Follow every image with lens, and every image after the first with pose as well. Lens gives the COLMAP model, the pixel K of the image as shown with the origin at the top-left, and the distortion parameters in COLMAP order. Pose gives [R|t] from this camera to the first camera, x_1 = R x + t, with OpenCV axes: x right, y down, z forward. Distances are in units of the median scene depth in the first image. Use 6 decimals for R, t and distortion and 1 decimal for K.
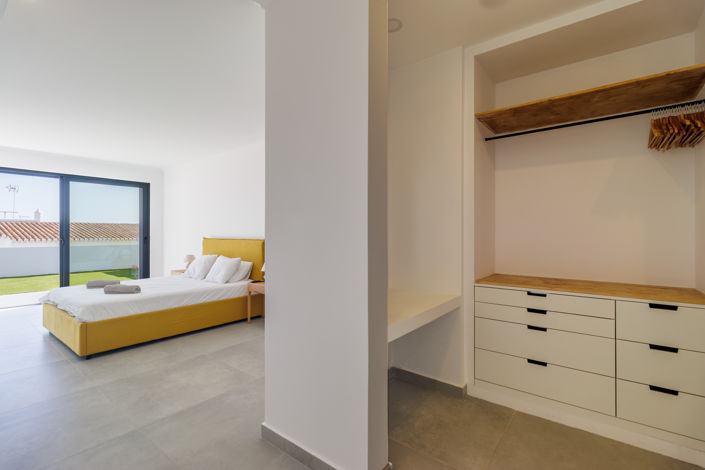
lens RADIAL K [[327.0, 0, 350.7], [0, 327.0, 237.1], [0, 0, 1]] dist [-0.000379, -0.000244]
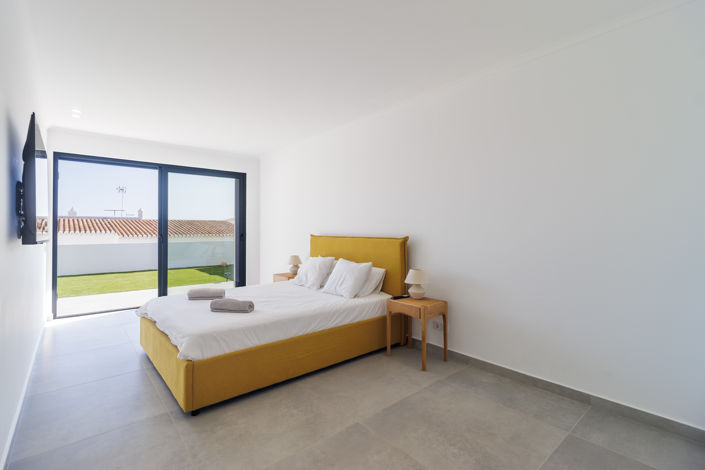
lens RADIAL K [[332.7, 0, 352.5], [0, 332.7, 235.0], [0, 0, 1]] dist [-0.000572, -0.000064]
pose [[0.980450, 0.003859, -0.196731, -0.227200], [-0.003169, 0.999988, 0.003818, -0.002029], [0.196743, -0.003120, 0.980450, 0.253627]]
